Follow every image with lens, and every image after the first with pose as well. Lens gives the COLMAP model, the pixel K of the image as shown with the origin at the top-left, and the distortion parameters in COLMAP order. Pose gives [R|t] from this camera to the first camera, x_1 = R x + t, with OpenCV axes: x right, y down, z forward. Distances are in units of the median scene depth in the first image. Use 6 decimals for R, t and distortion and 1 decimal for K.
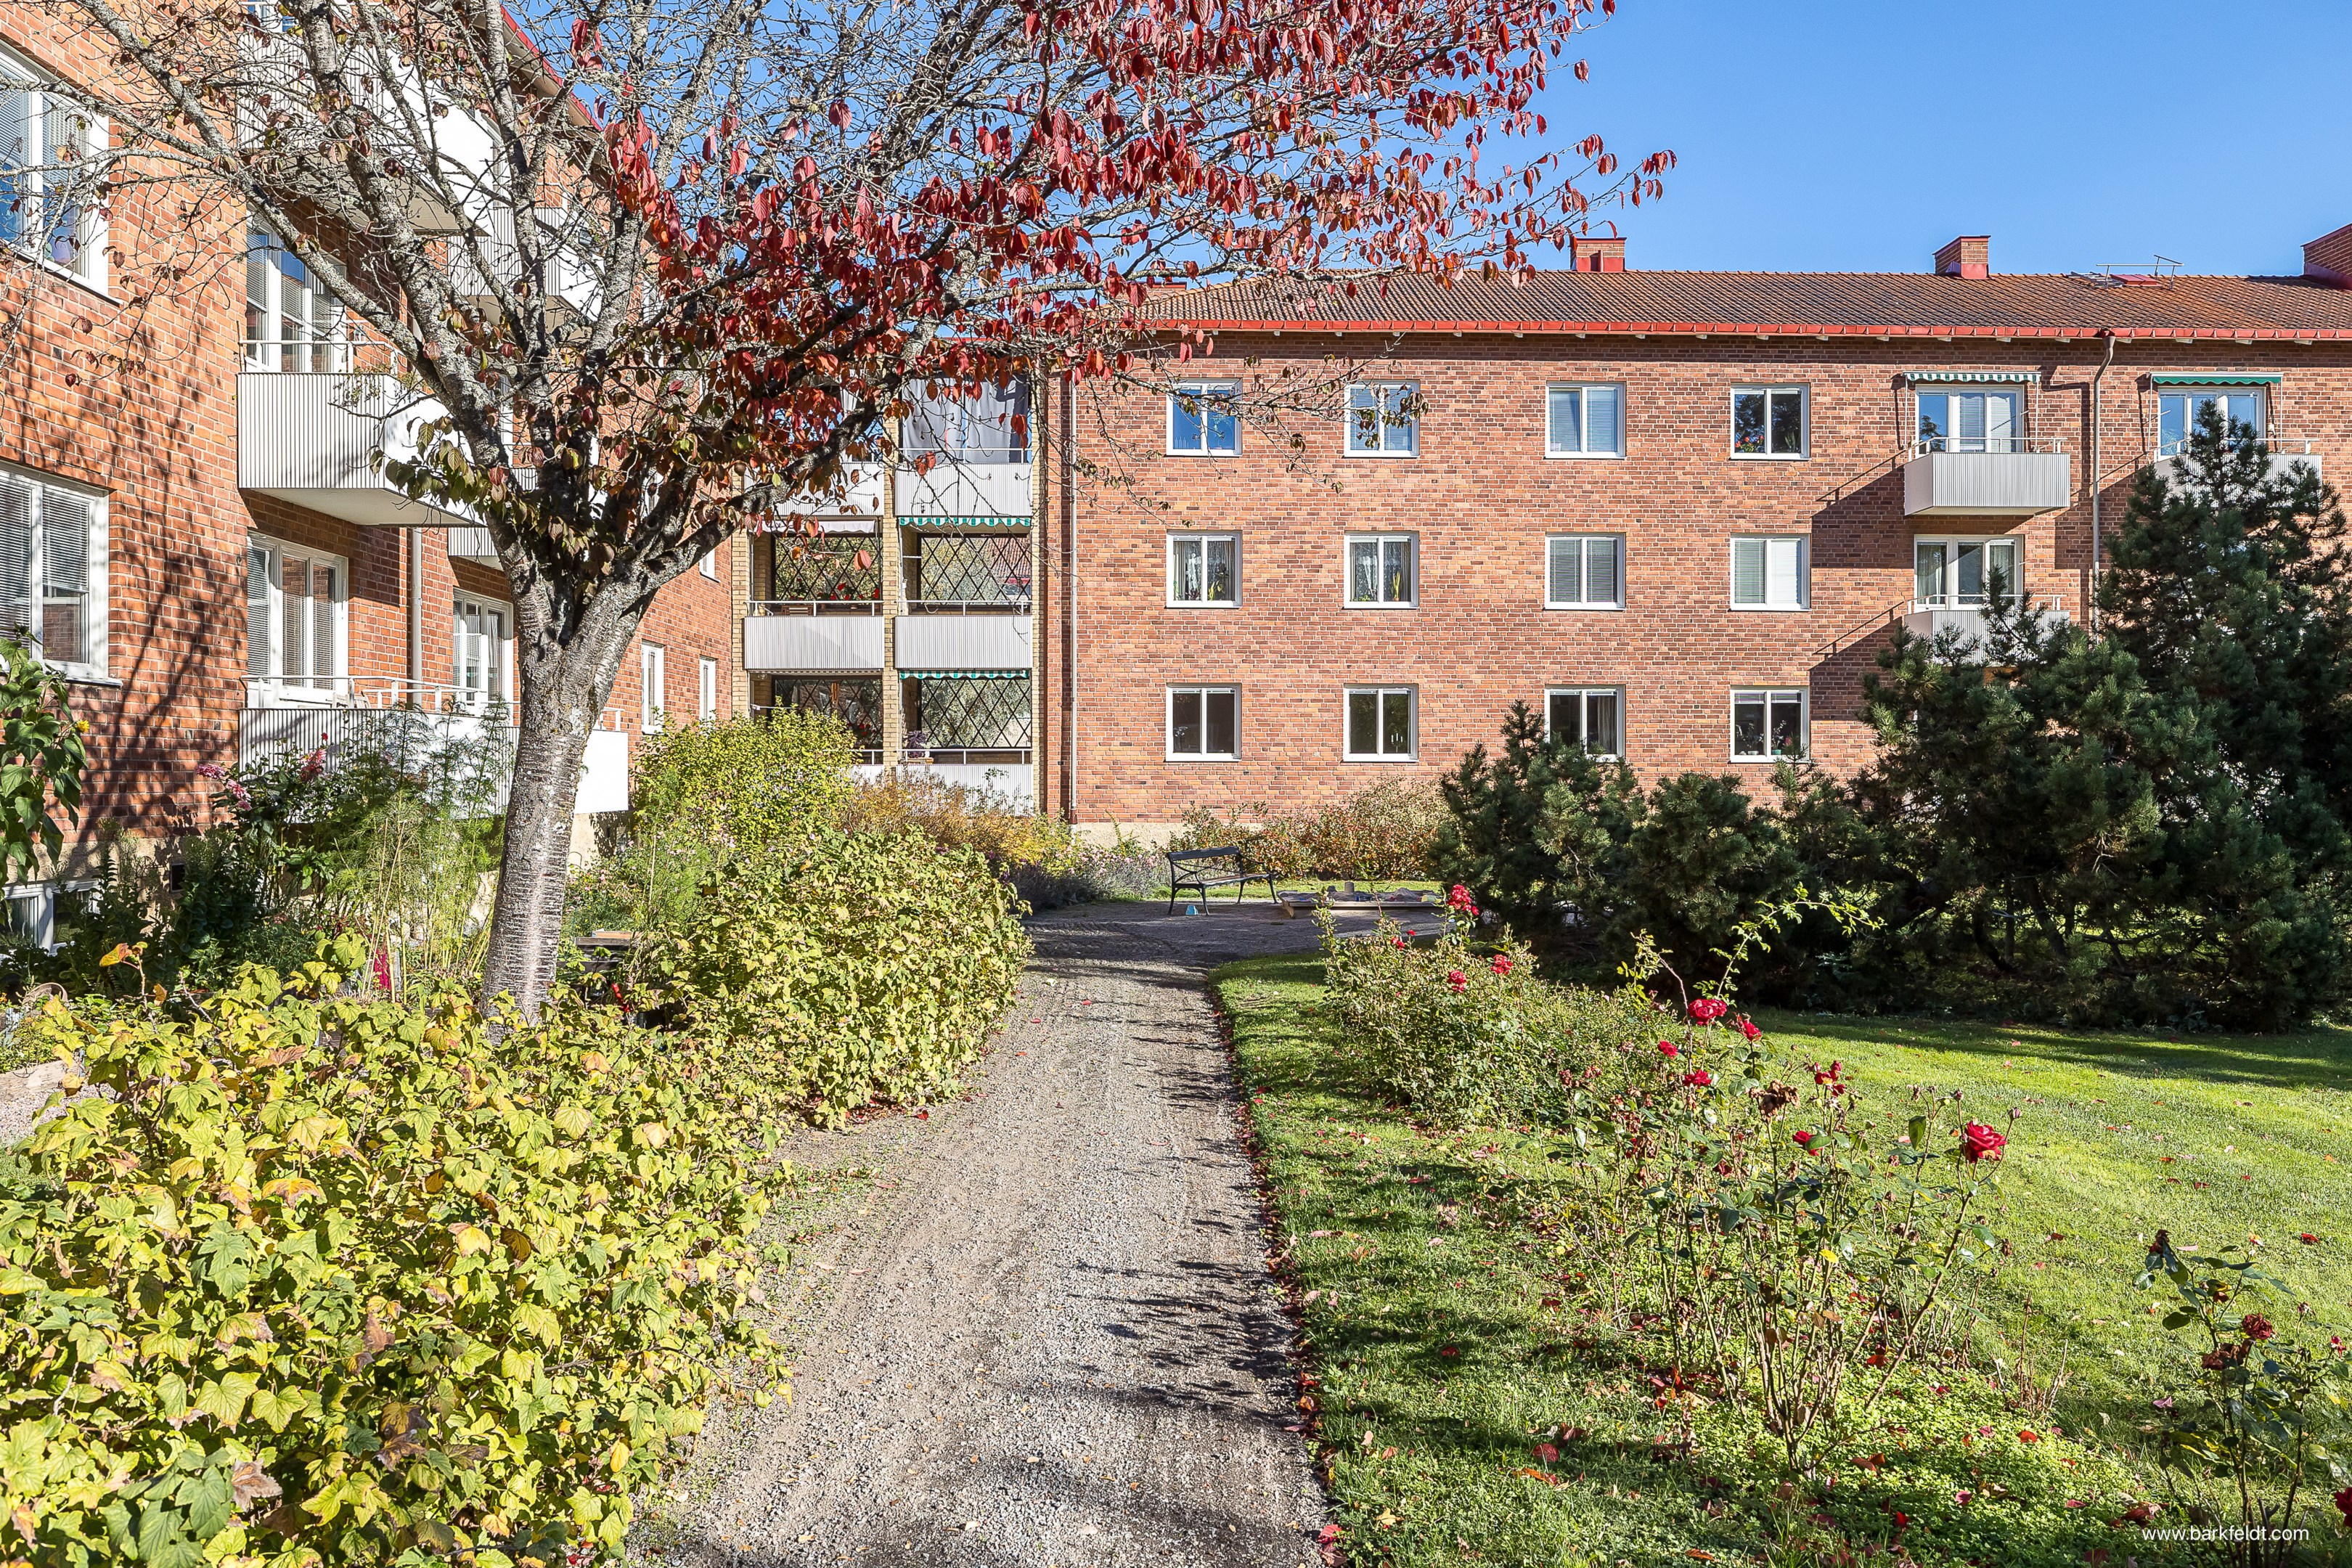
lens RADIAL K [[1820.9, 0, 1185.1], [0, 1820.9, 761.0], [0, 0, 1]] dist [0.009302, 0.026377]
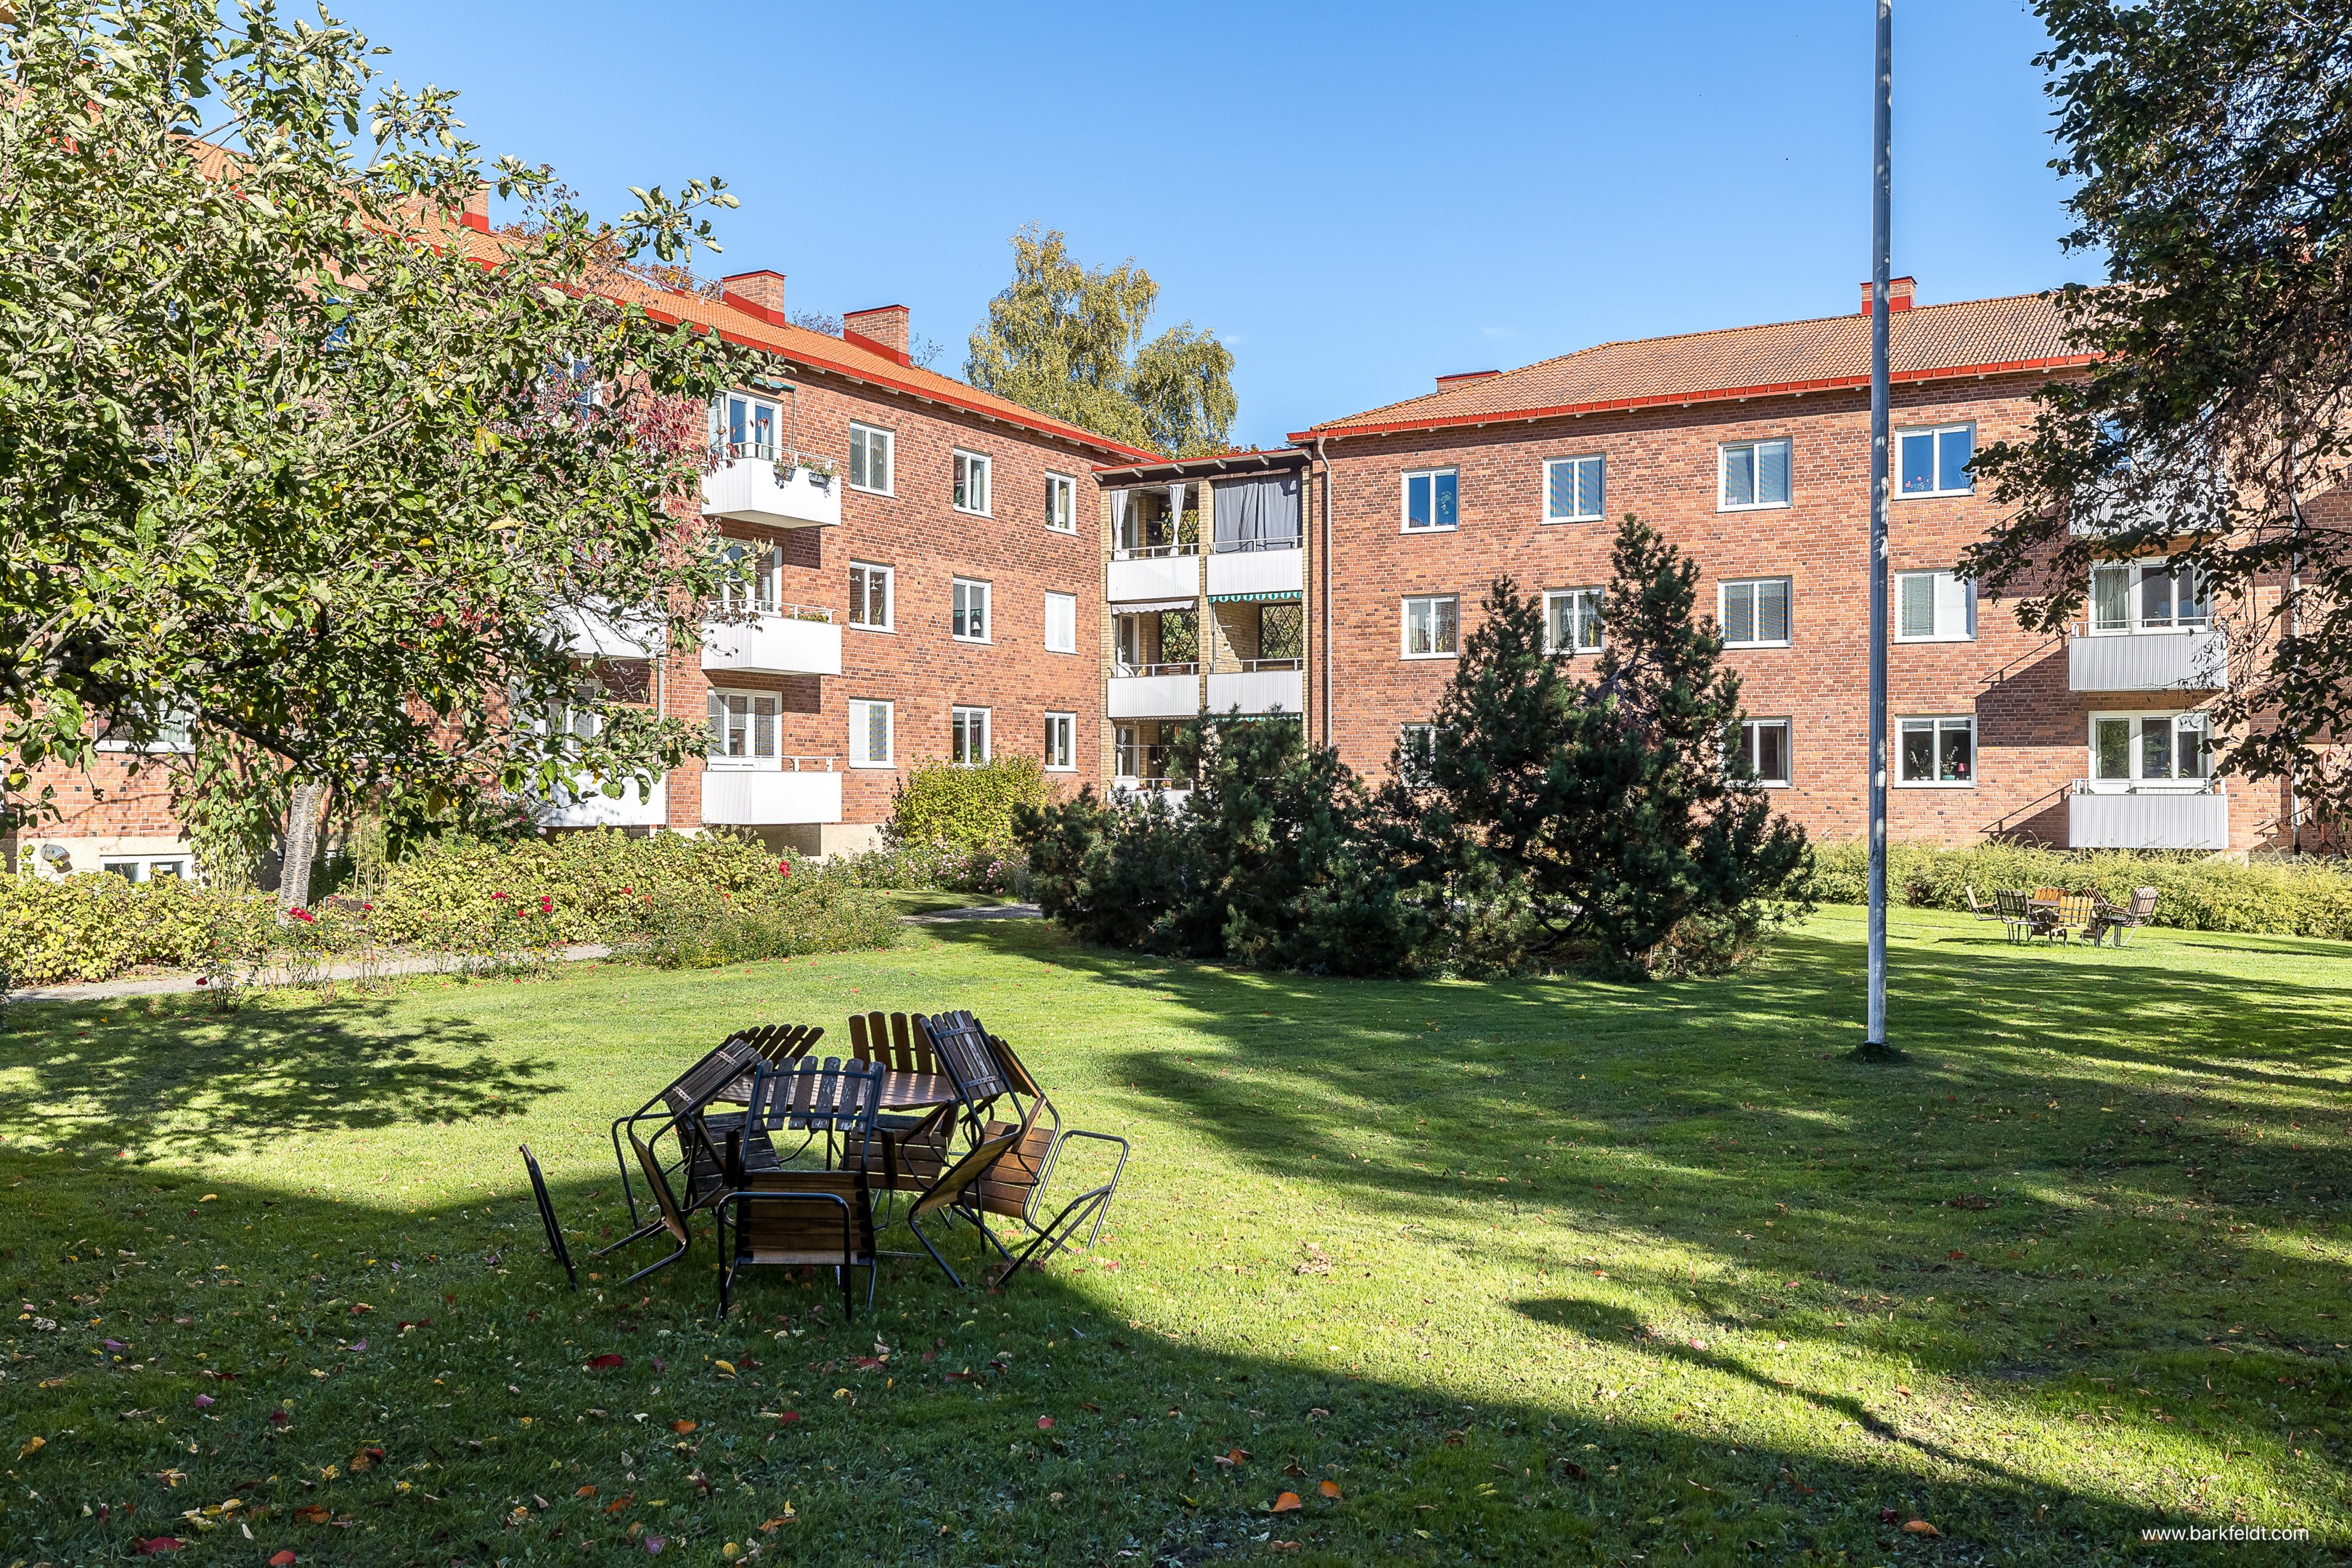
lens RADIAL K [[1968.3, 0, 1178.6], [0, 1968.3, 782.5], [0, 0, 1]] dist [0.005488, 0.002189]
pose [[0.851906, -0.001991, -0.523692, 0.547491], [0.003498, 0.999992, 0.001889, -0.005583], [0.523684, -0.003441, 0.851906, -0.190607]]
